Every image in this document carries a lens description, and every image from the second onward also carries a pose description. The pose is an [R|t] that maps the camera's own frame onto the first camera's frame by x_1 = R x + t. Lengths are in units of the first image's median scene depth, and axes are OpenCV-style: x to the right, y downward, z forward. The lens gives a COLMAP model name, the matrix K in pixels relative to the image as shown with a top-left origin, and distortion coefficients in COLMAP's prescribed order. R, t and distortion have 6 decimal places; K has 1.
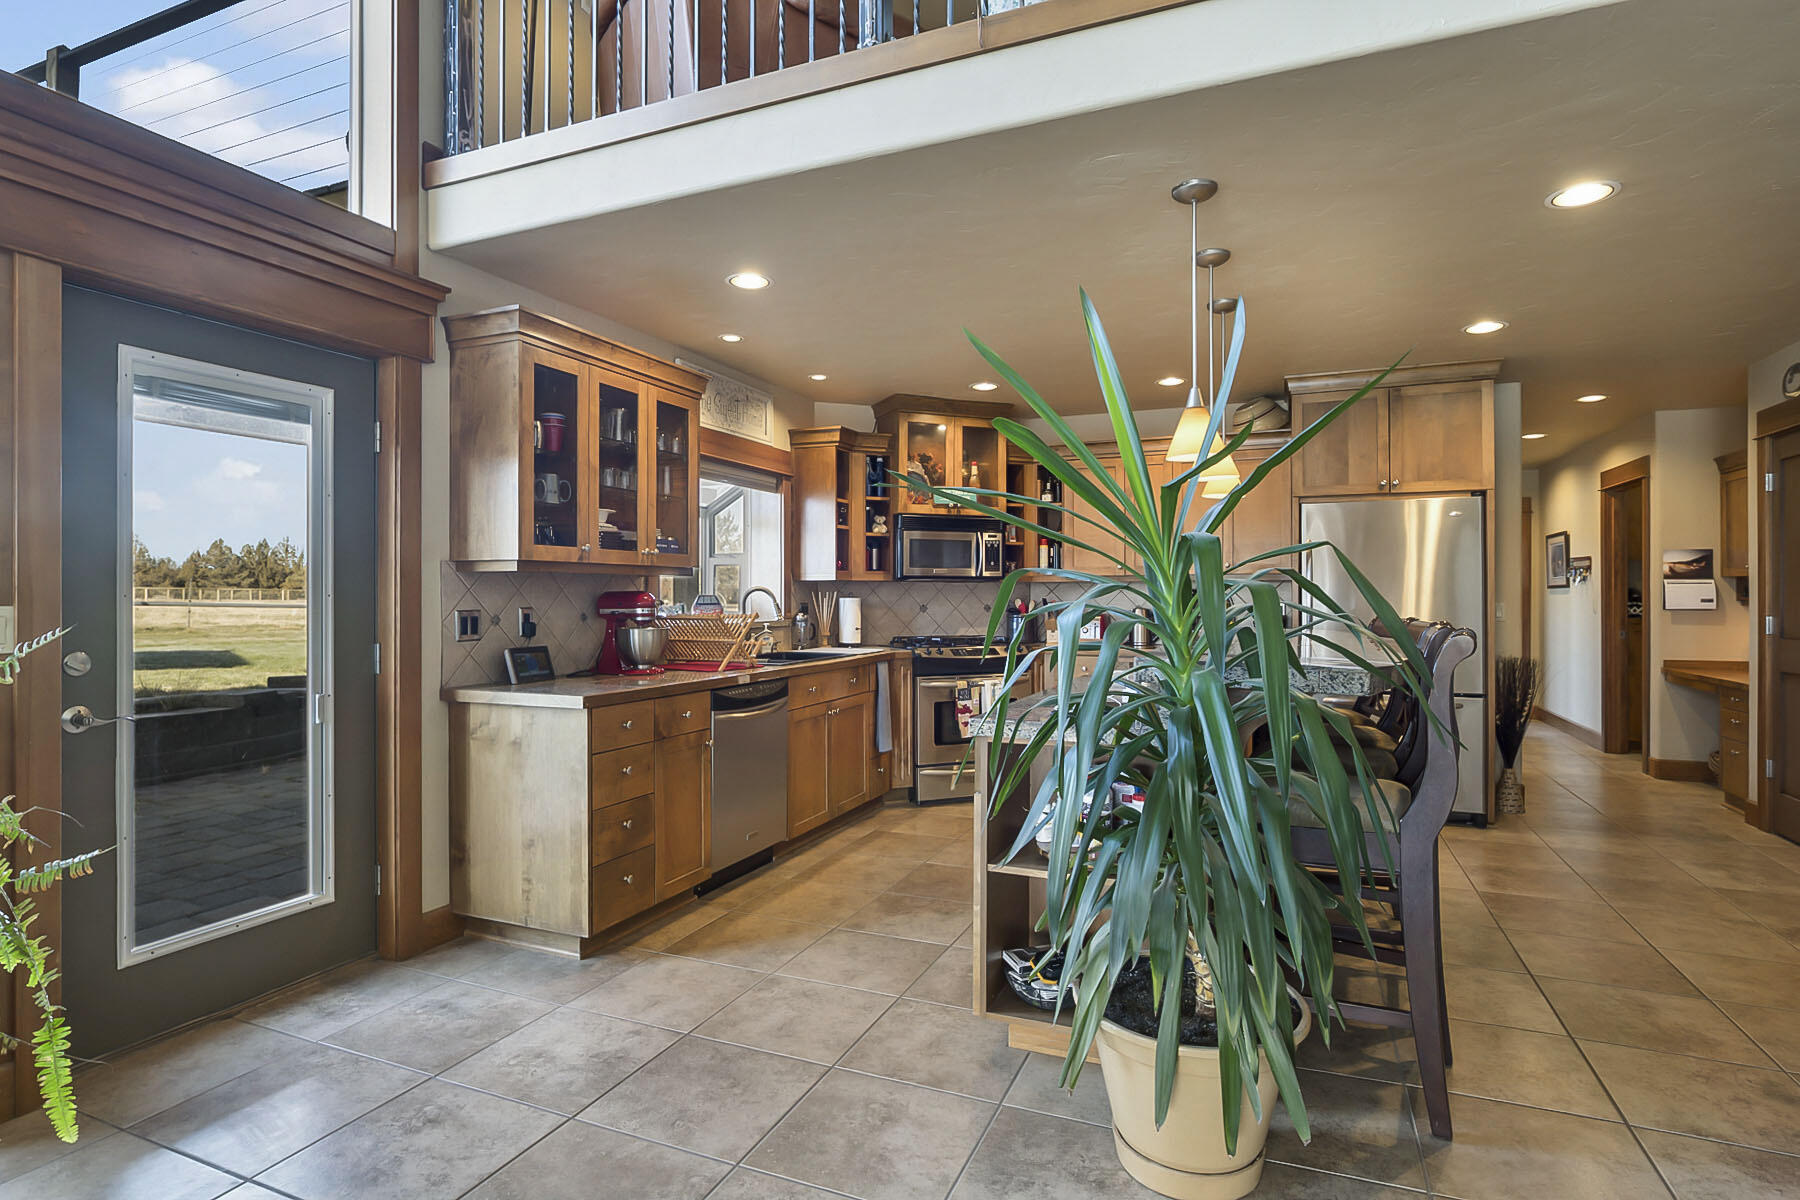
lens RADIAL K [[921.9, 0, 896.0], [0, 921.9, 588.5], [0, 0, 1]] dist [-0.015930, 0.000184]
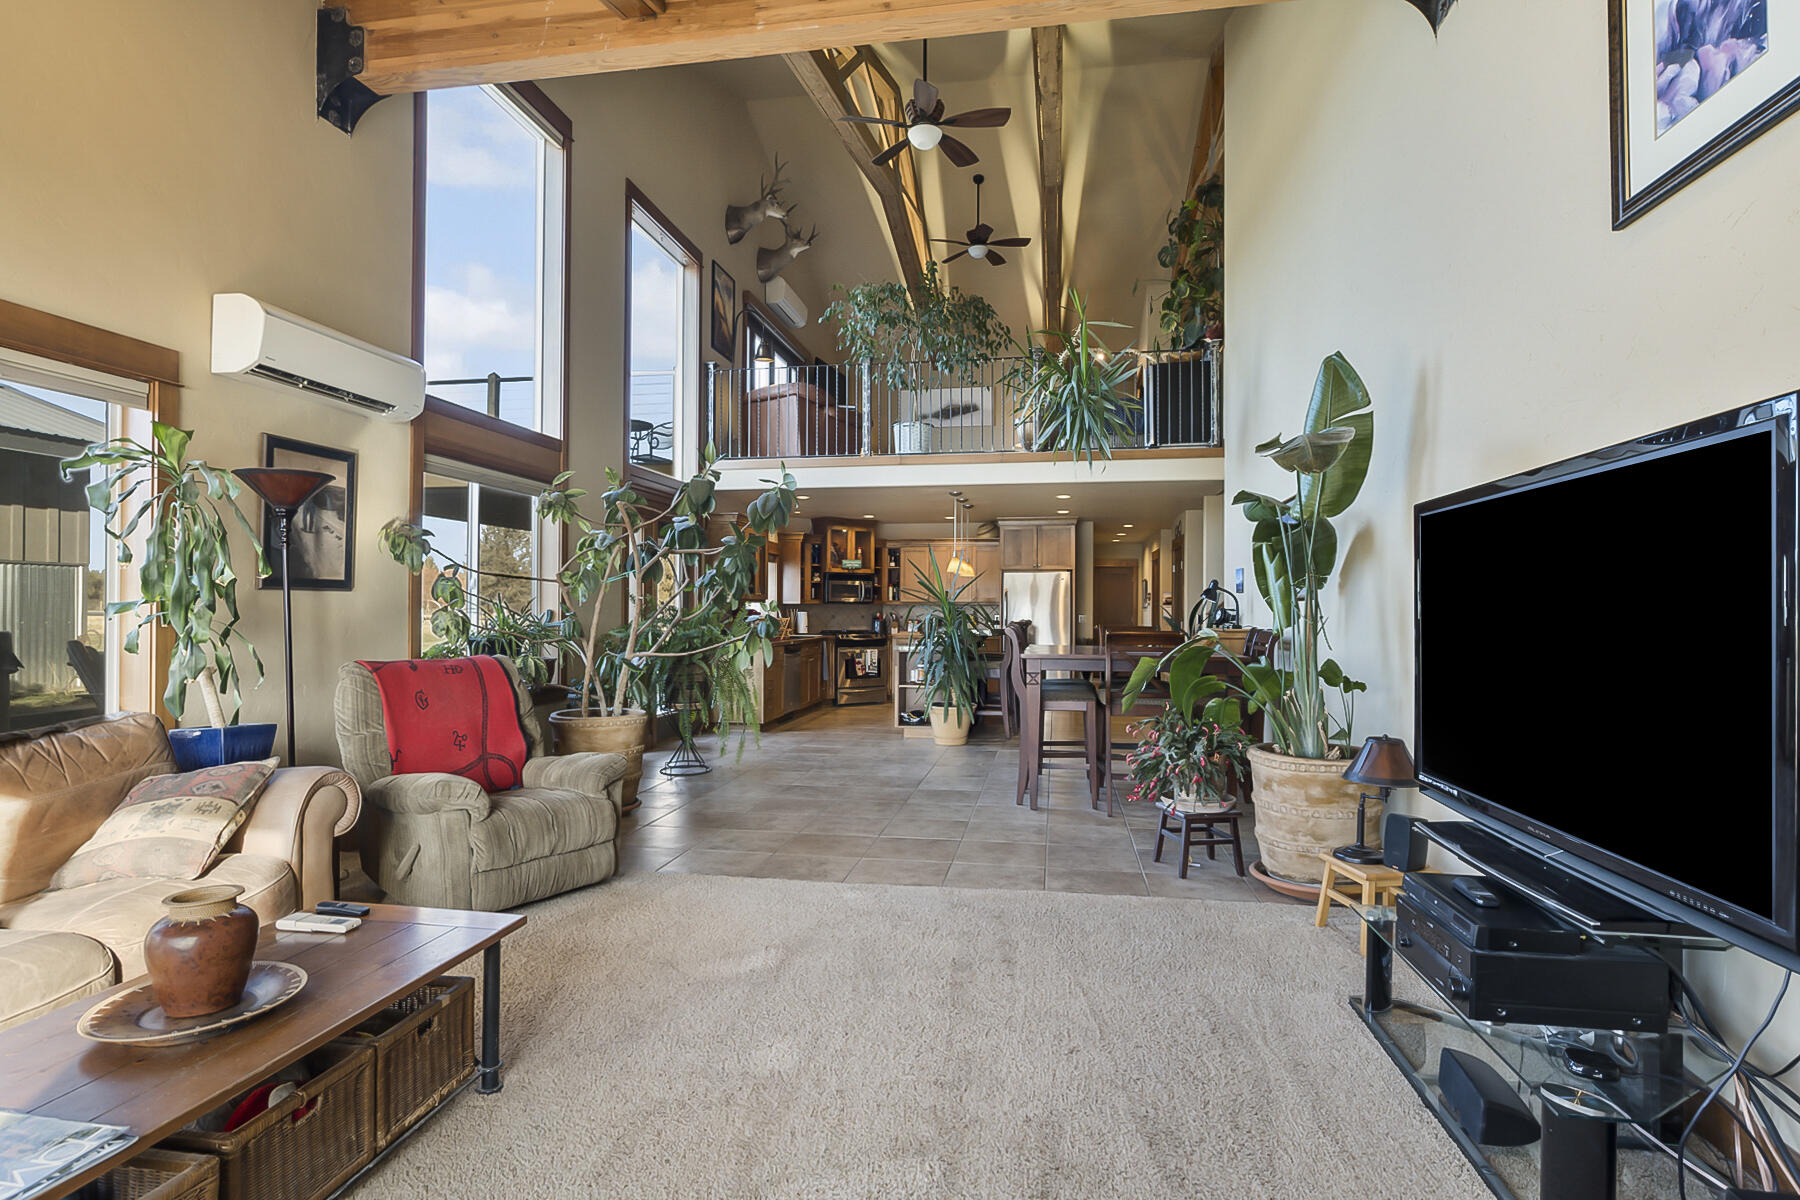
lens RADIAL K [[904.4, 0, 900.0], [0, 904.4, 600.0], [0, 0, 1]] dist [-0.015480, 0.000667]
pose [[0.973185, 0.008008, 0.229885, -0.320266], [-0.007820, 0.999968, -0.001731, -0.015425], [-0.229892, -0.000113, 0.973216, -1.104403]]
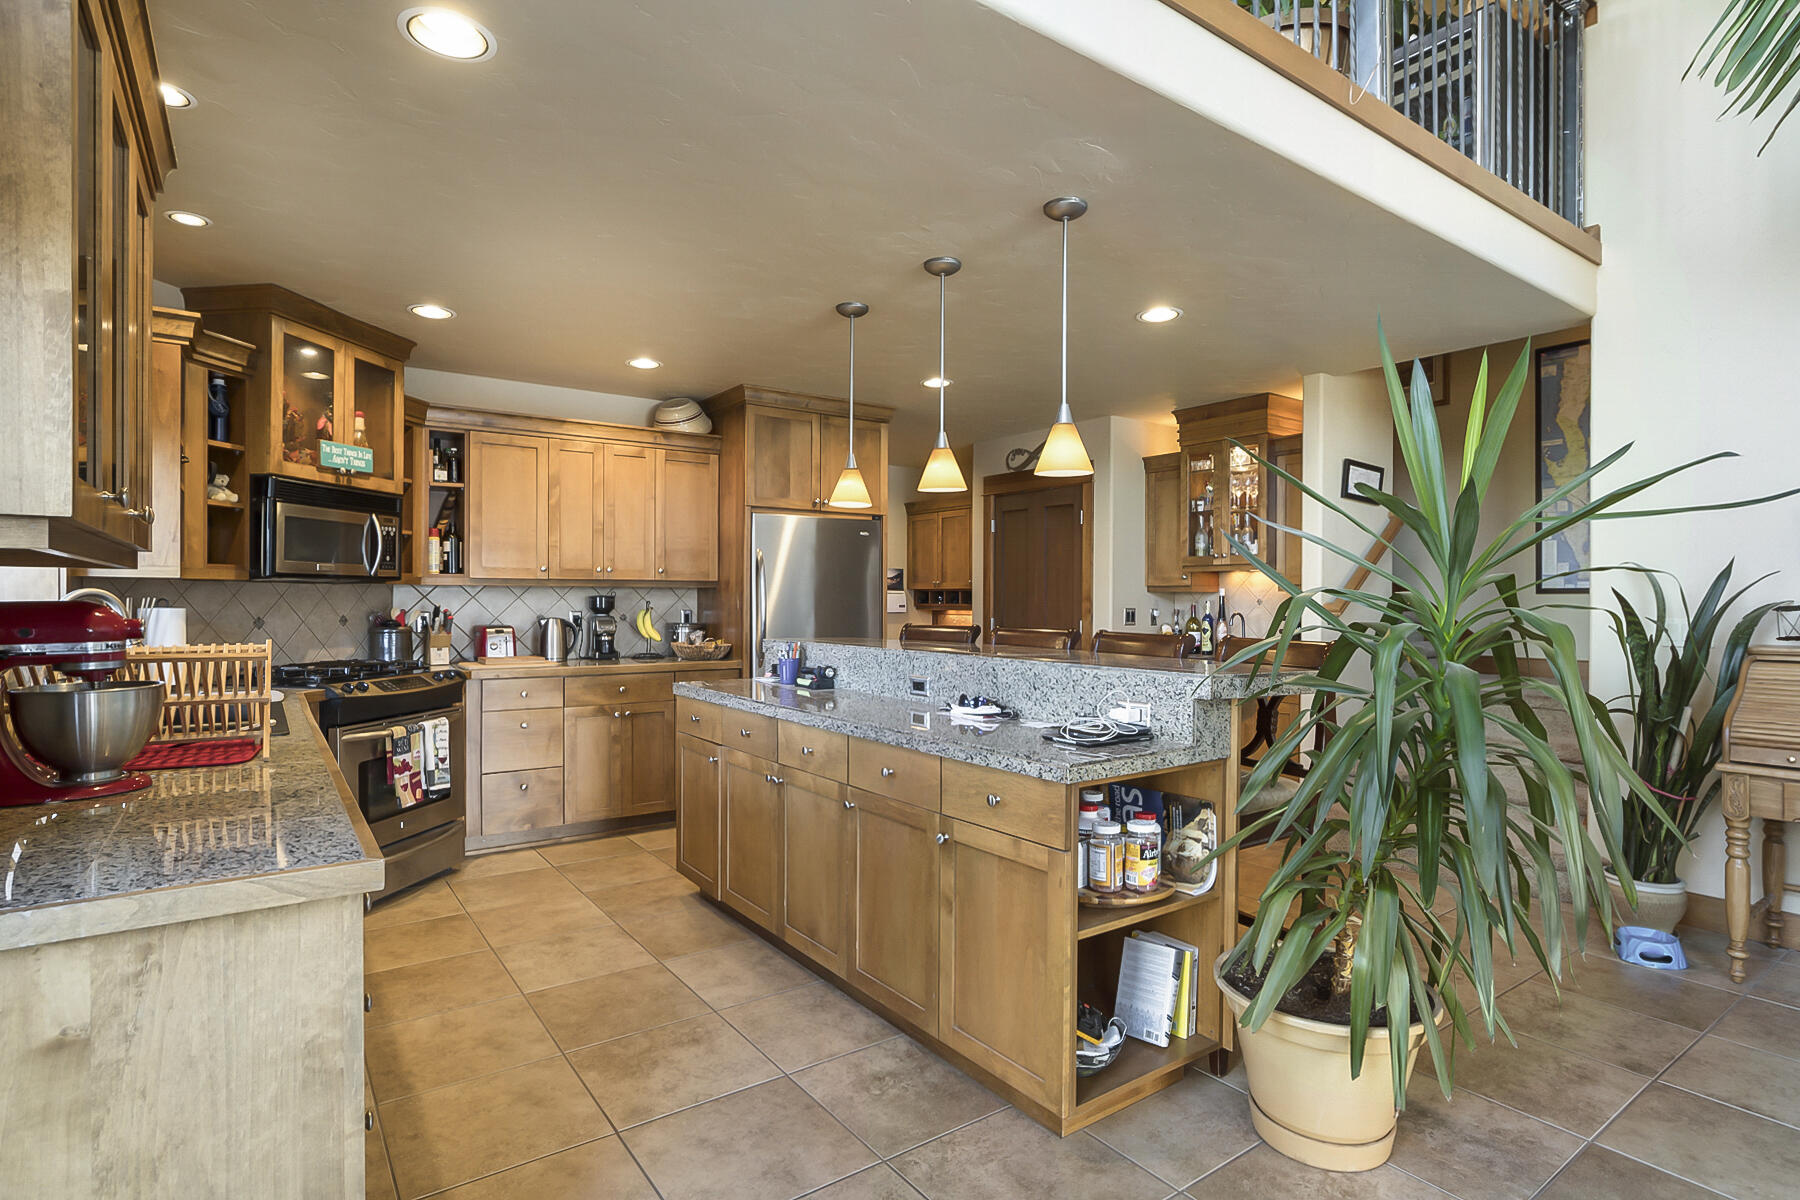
lens RADIAL K [[904.4, 0, 900.0], [0, 904.4, 600.0], [0, 0, 1]] dist [-0.015480, 0.000667]
pose [[0.517794, 0.001429, 0.855504, -0.307475], [-0.011907, 0.999914, 0.005537, -0.003659], [-0.855423, -0.013053, 0.517766, 0.317297]]
